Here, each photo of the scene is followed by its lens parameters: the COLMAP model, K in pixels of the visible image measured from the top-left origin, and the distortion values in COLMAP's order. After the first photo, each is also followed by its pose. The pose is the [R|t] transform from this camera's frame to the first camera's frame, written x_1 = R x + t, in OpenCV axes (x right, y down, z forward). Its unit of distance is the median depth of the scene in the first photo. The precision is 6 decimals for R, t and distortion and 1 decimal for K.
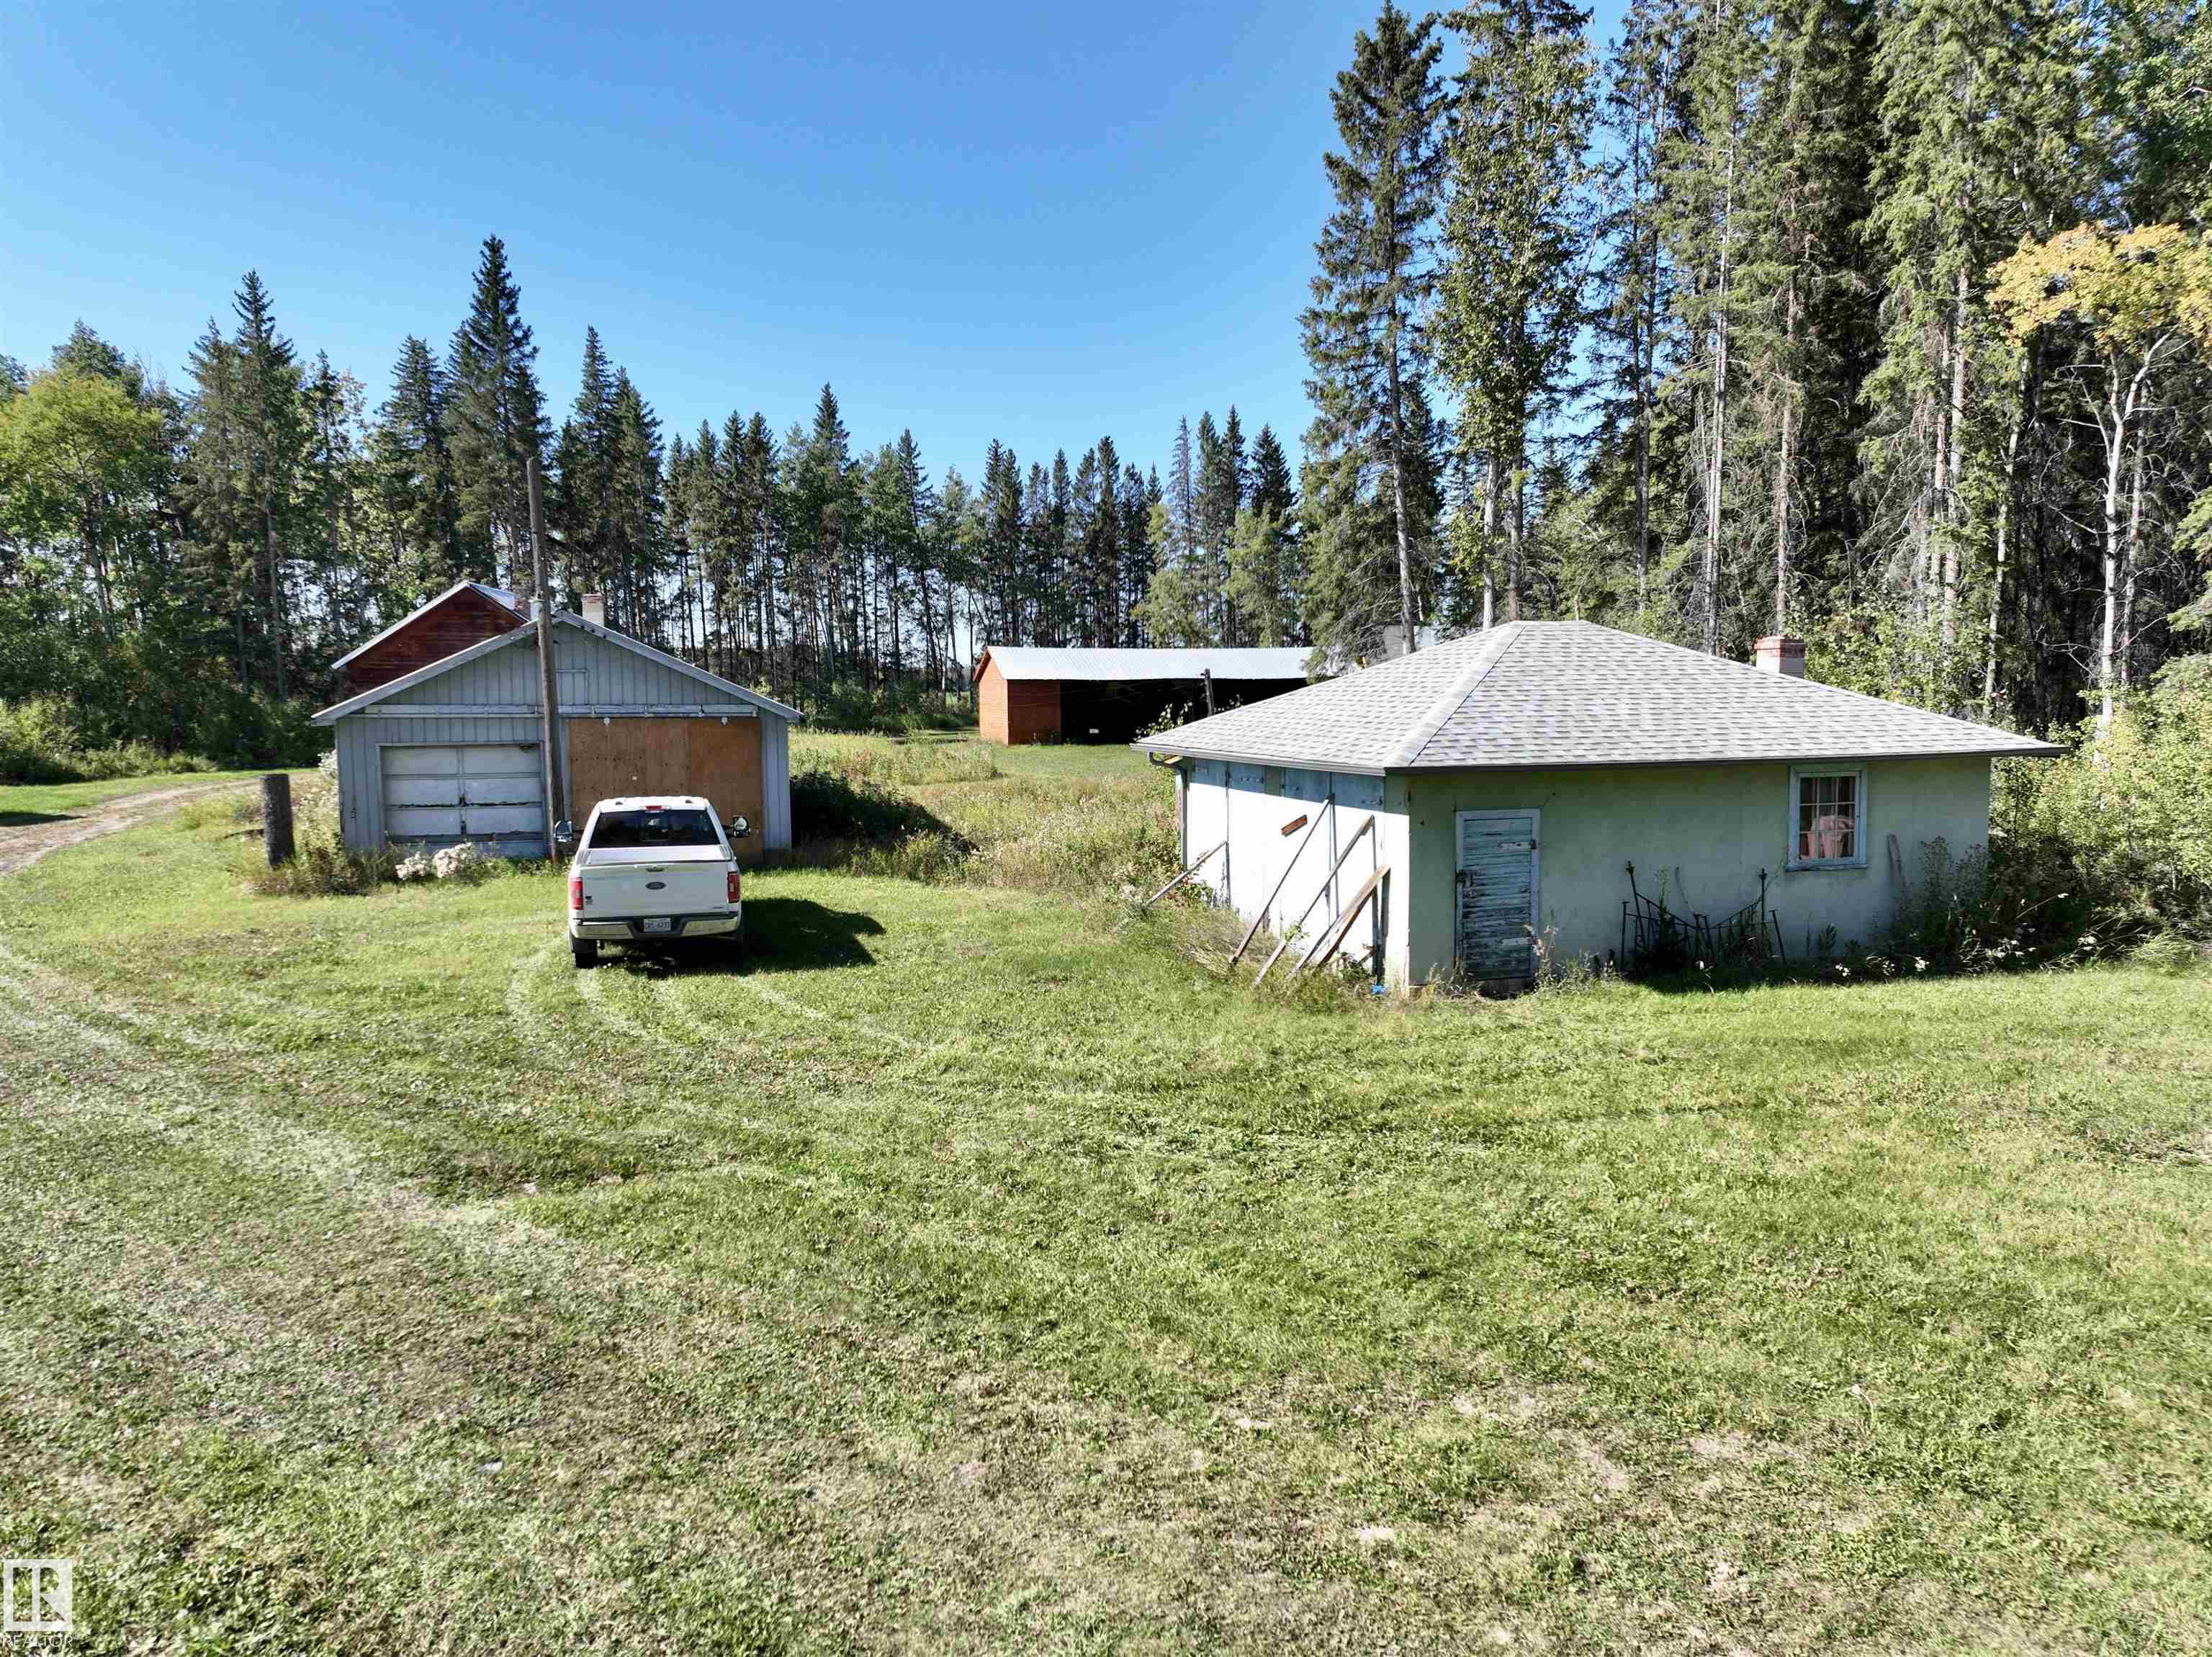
lens RADIAL K [[1557.6, 0, 1103.0], [0, 1557.6, 825.4], [0, 0, 1]] dist [0.001691, 0.014259]
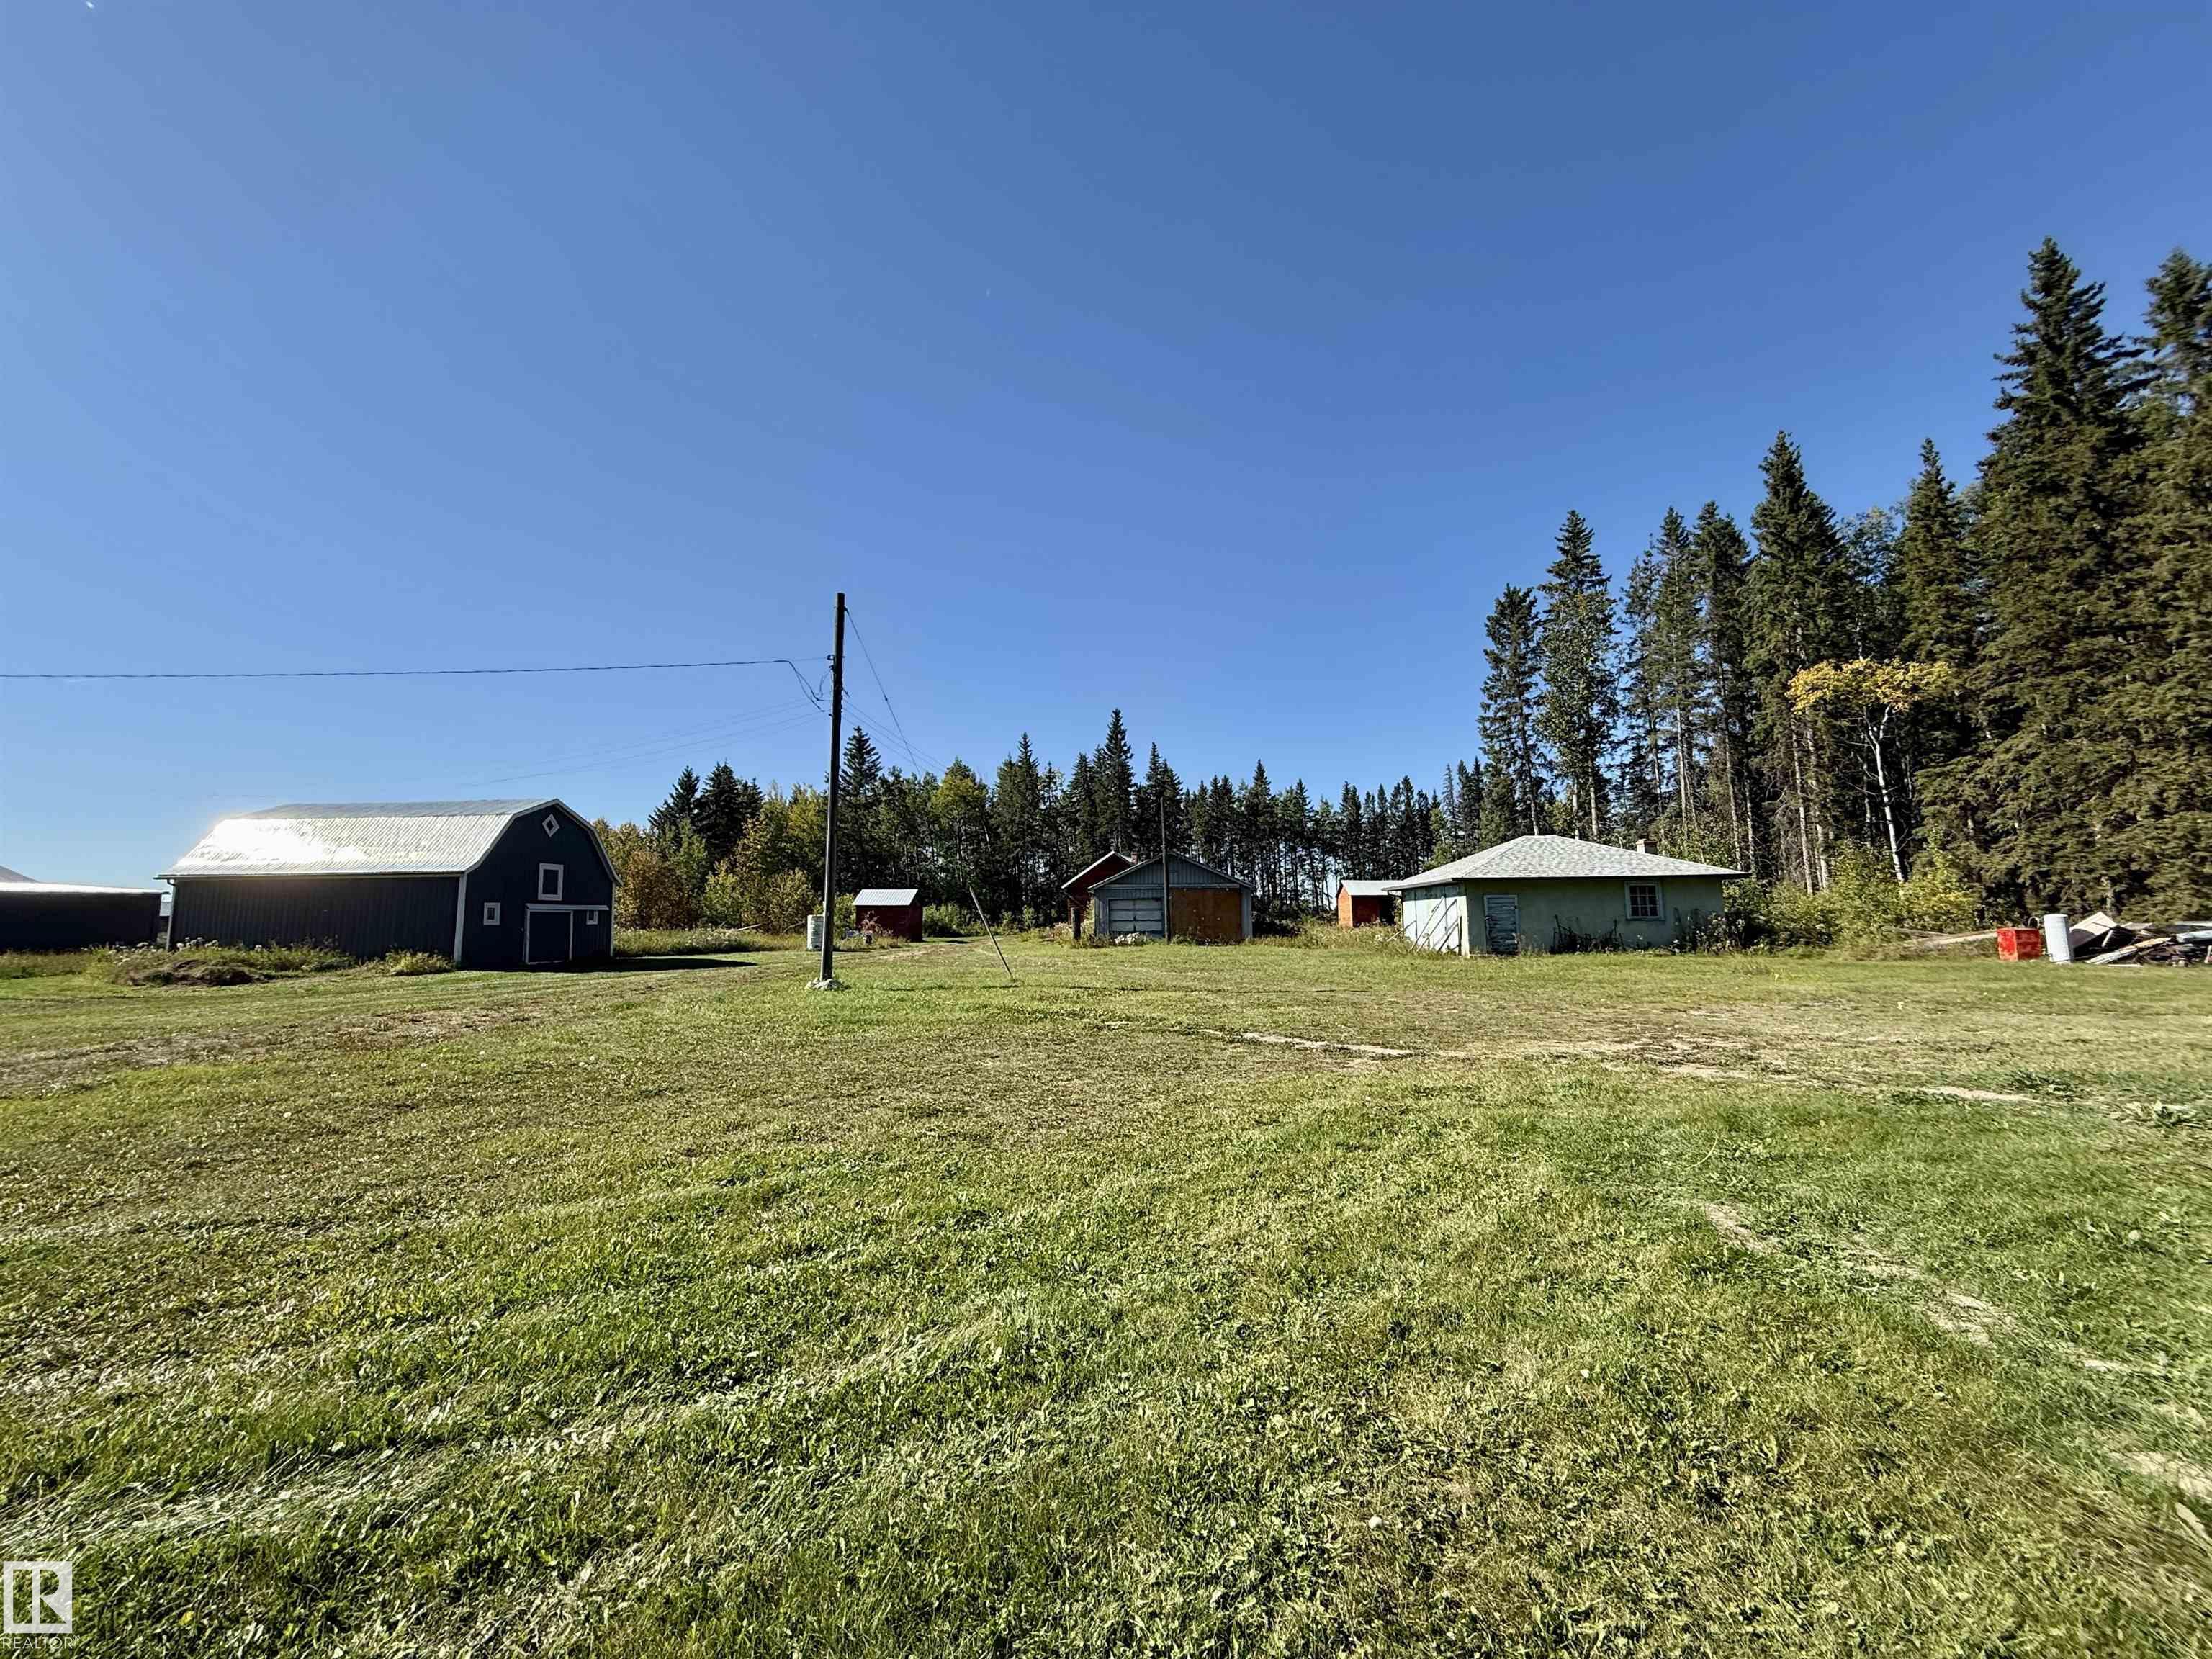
lens RADIAL K [[879.4, 0, 1099.1], [0, 879.4, 829.9], [0, 0, 1]] dist [-0.001465, 0.000029]
pose [[0.938334, -0.039579, -0.343458, 0.027456], [-0.027306, 0.981838, -0.187745, 0.046094], [0.344651, 0.185546, 0.920211, -0.183163]]
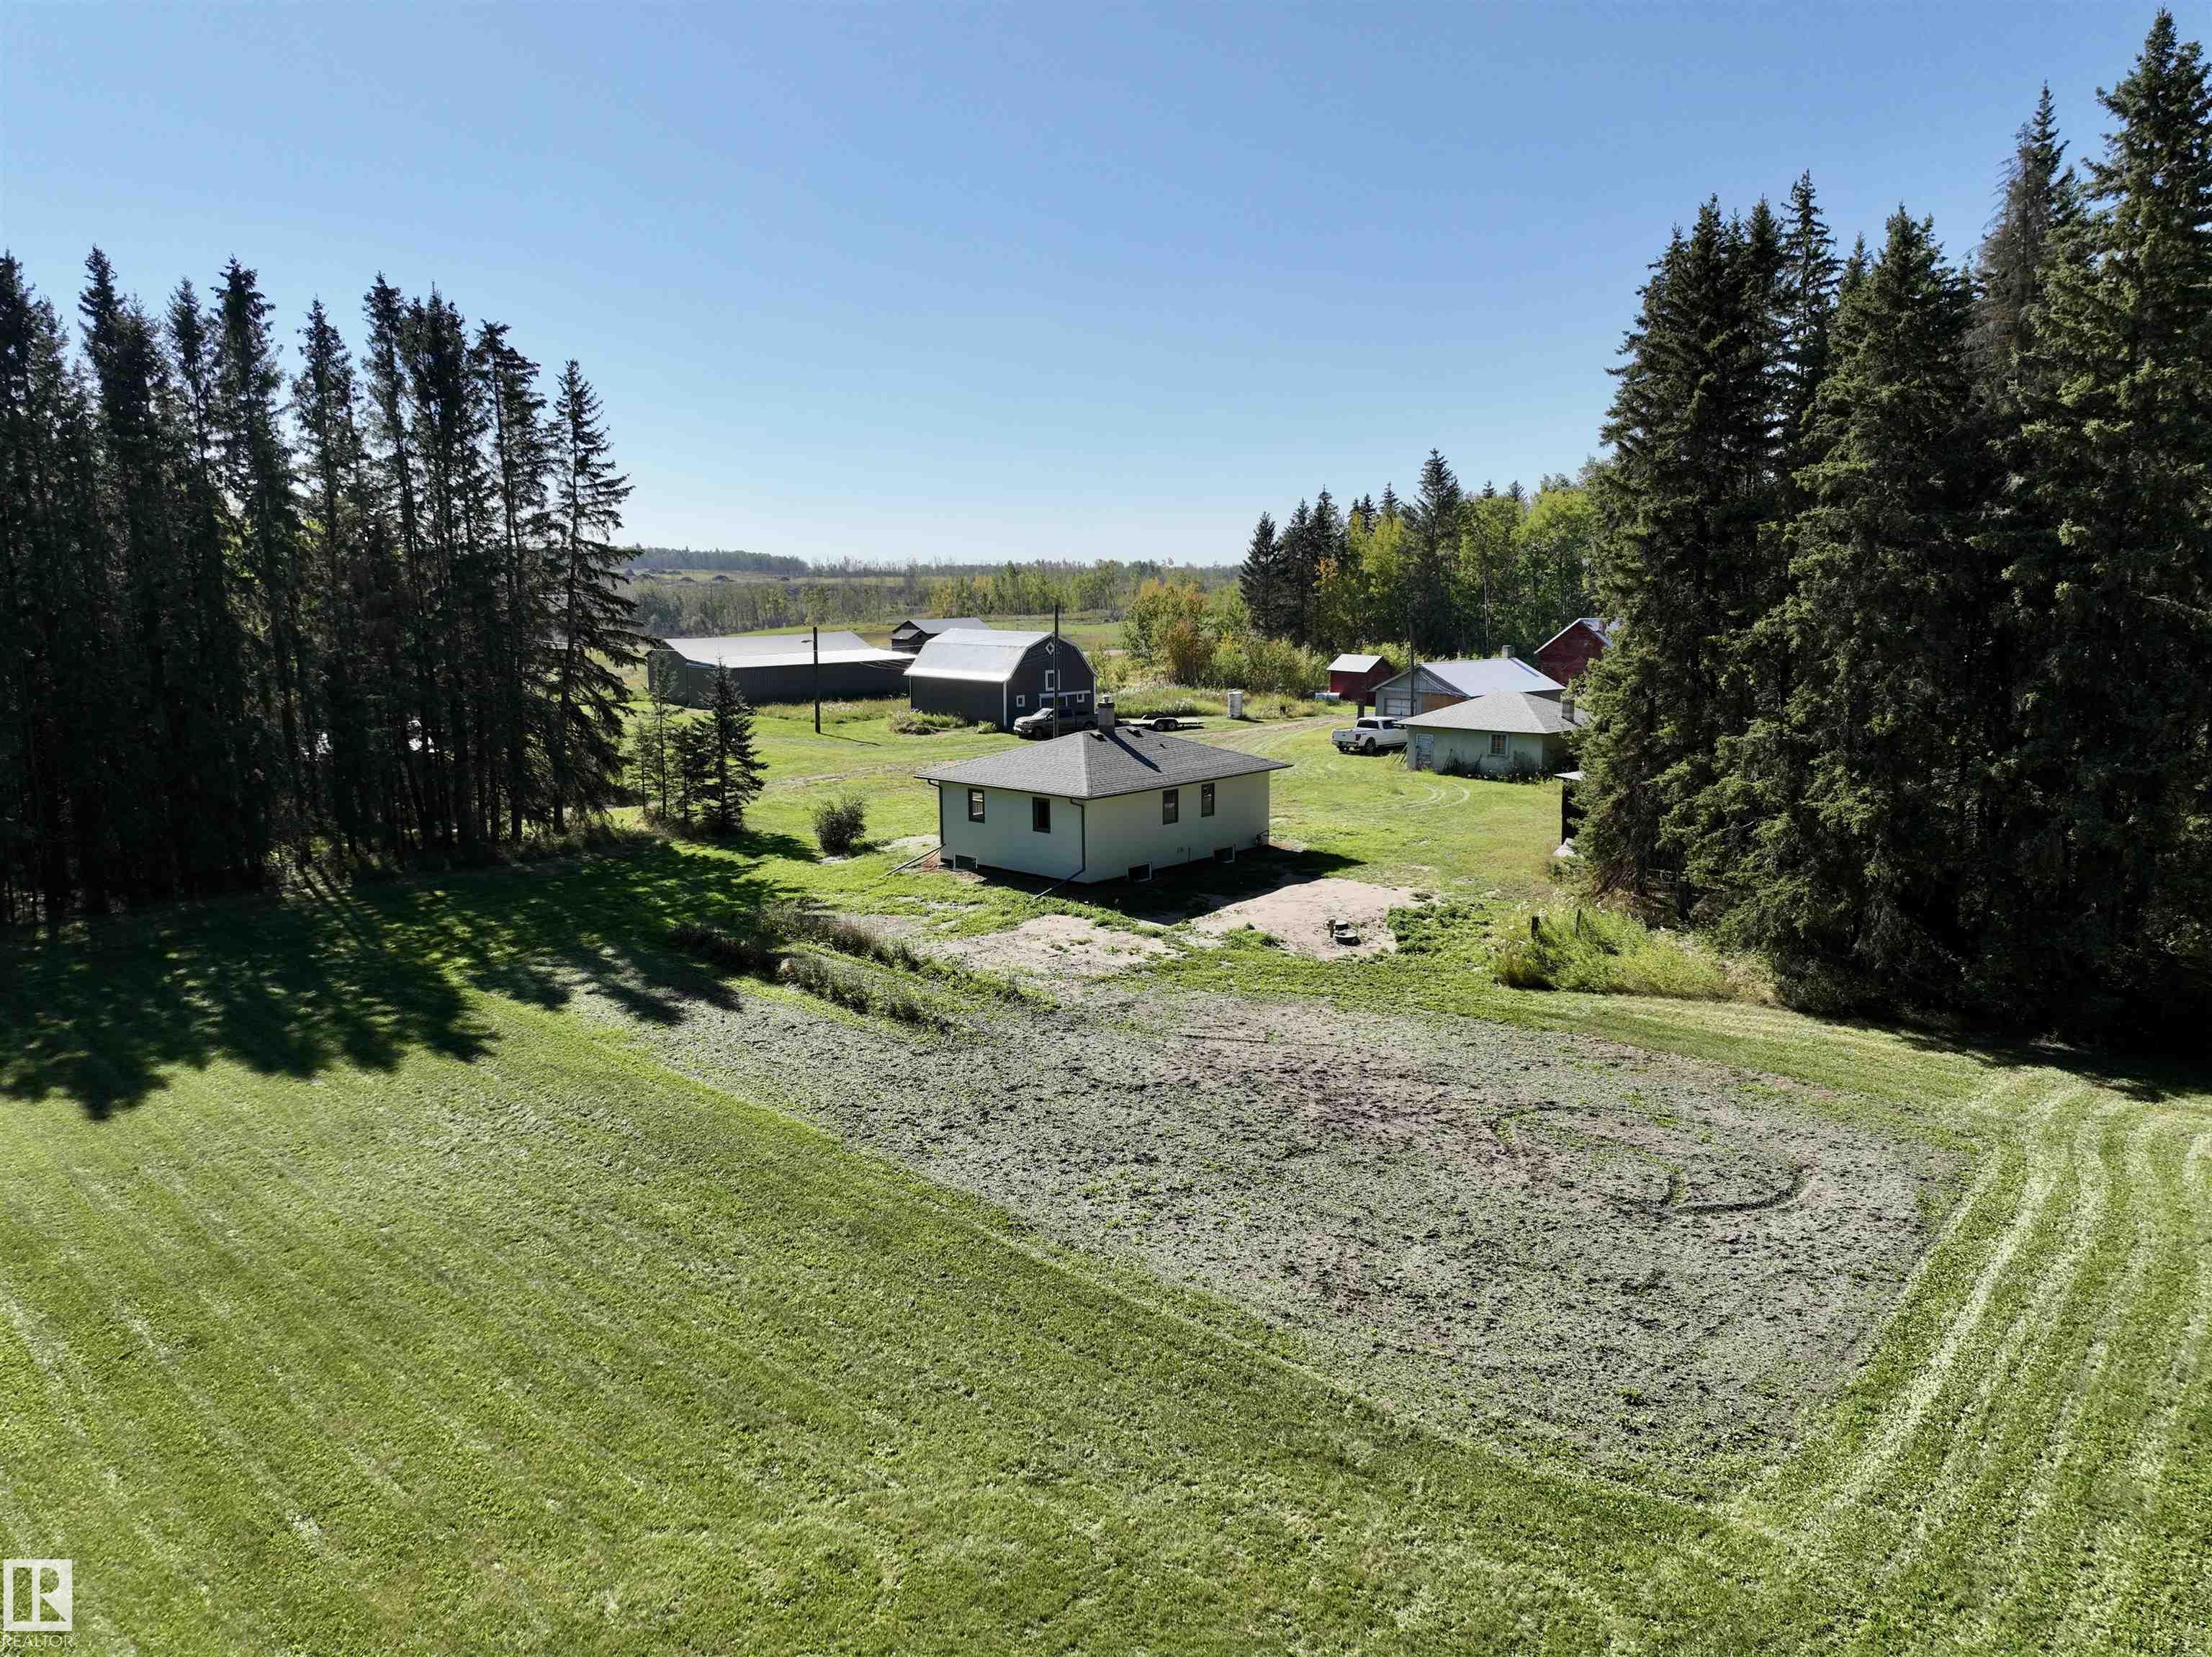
lens RADIAL K [[1557.6, 0, 1100.6], [0, 1557.6, 824.8], [0, 0, 1]] dist [0.001691, 0.014259]
pose [[0.455717, 0.142512, -0.878642, 0.948877], [-0.078124, 0.989695, 0.120004, -0.054146], [0.886690, 0.013955, 0.462154, -0.494773]]
